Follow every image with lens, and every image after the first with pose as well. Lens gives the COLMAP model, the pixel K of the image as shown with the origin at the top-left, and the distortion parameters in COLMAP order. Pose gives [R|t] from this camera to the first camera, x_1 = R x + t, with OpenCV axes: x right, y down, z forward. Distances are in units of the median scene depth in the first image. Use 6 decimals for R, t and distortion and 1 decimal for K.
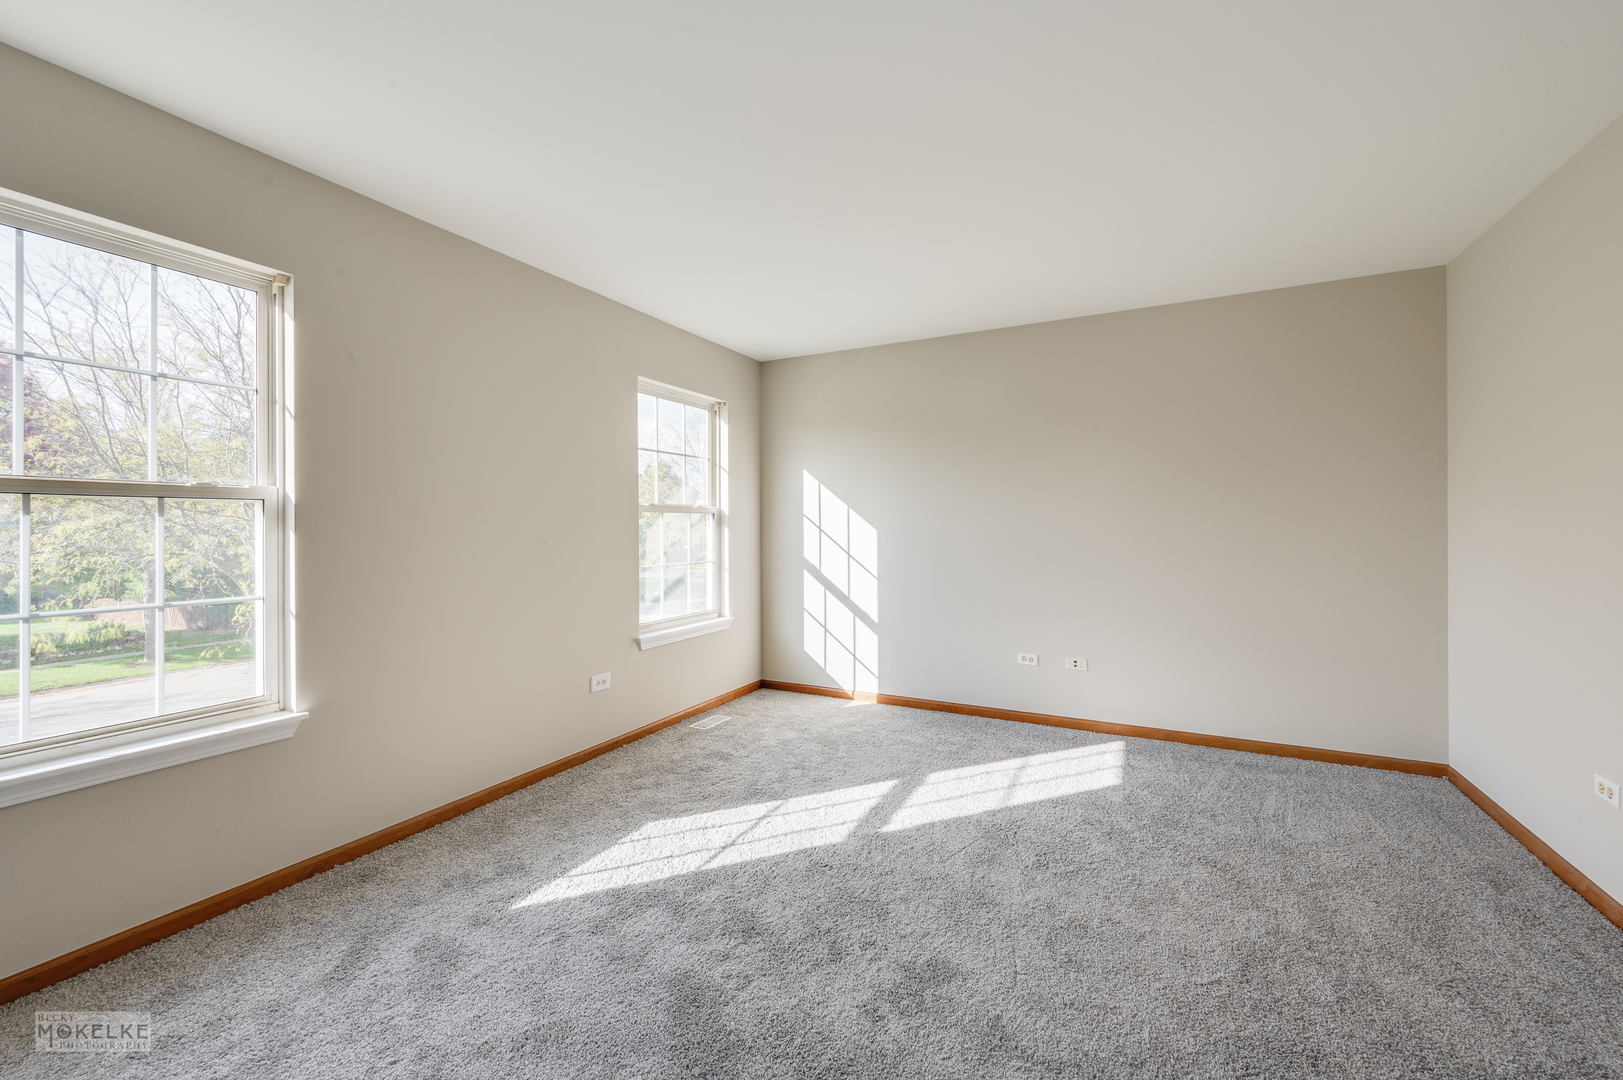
lens RADIAL K [[640.5, 0, 811.4], [0, 640.5, 536.0], [0, 0, 1]] dist [-0.000758, -0.000268]
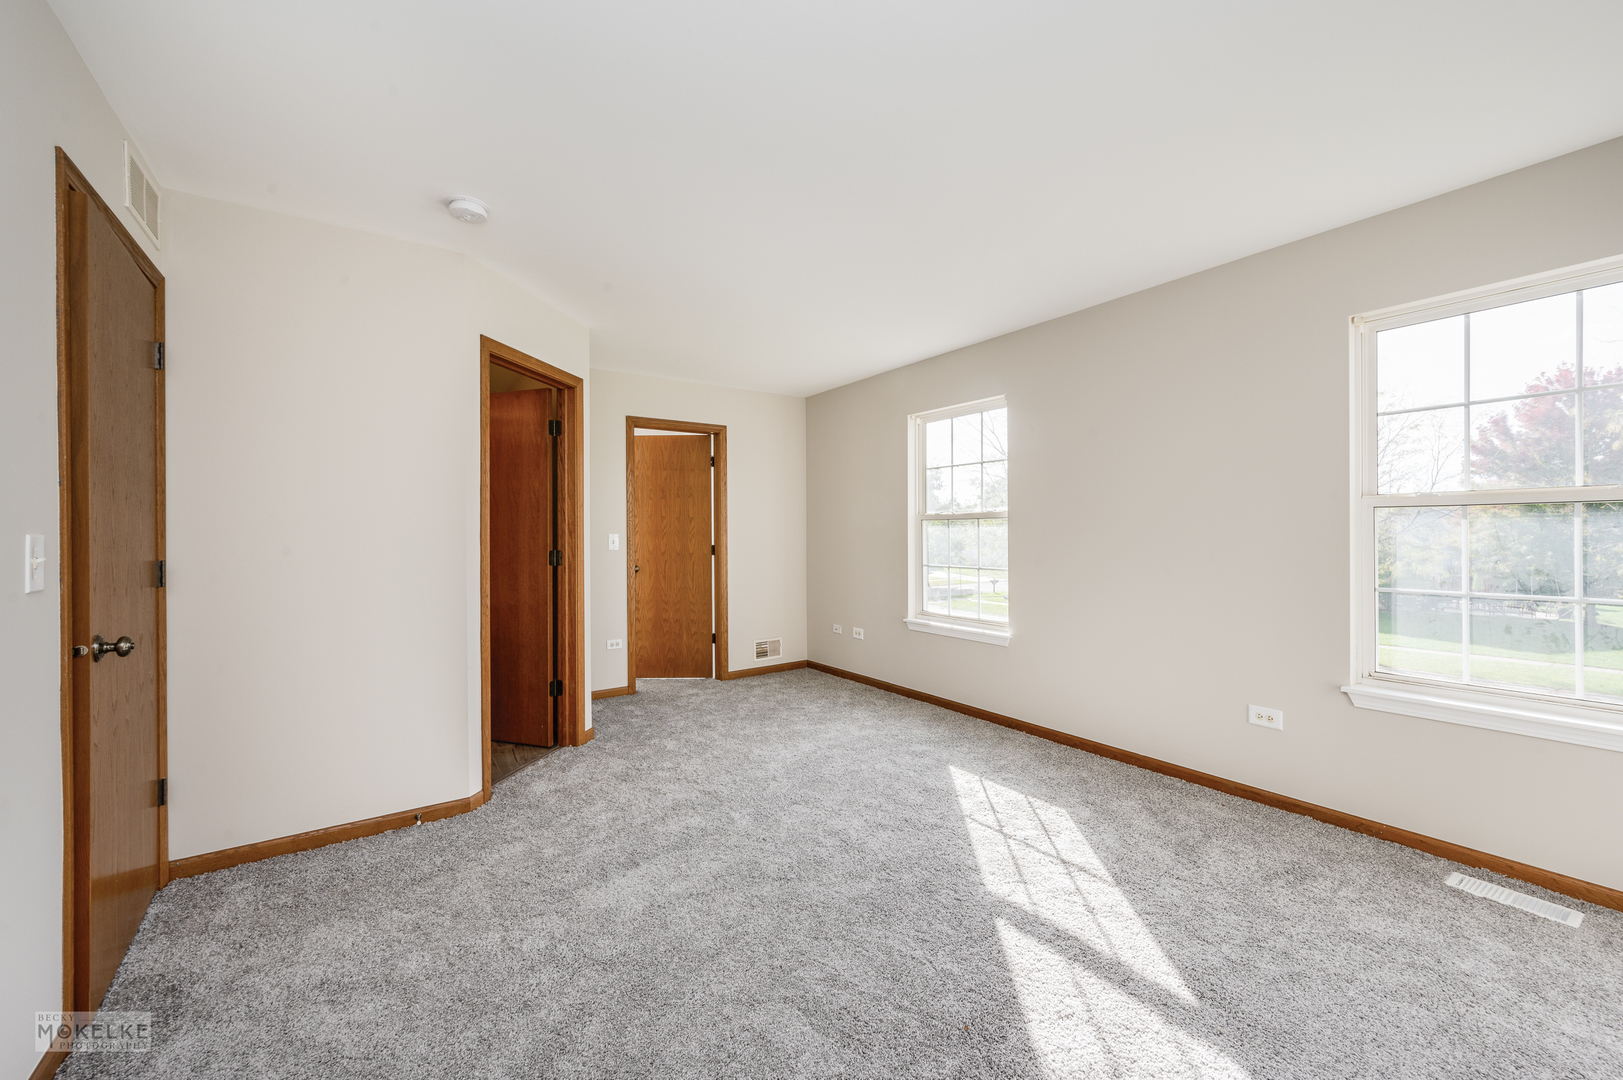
lens RADIAL K [[640.5, 0, 811.4], [0, 640.5, 536.0], [0, 0, 1]] dist [-0.000758, -0.000268]
pose [[-0.470493, 0.010664, -0.882339, 0.922719], [-0.000311, 0.999925, 0.012251, -0.023055], [0.882404, 0.006039, -0.470454, 1.178948]]
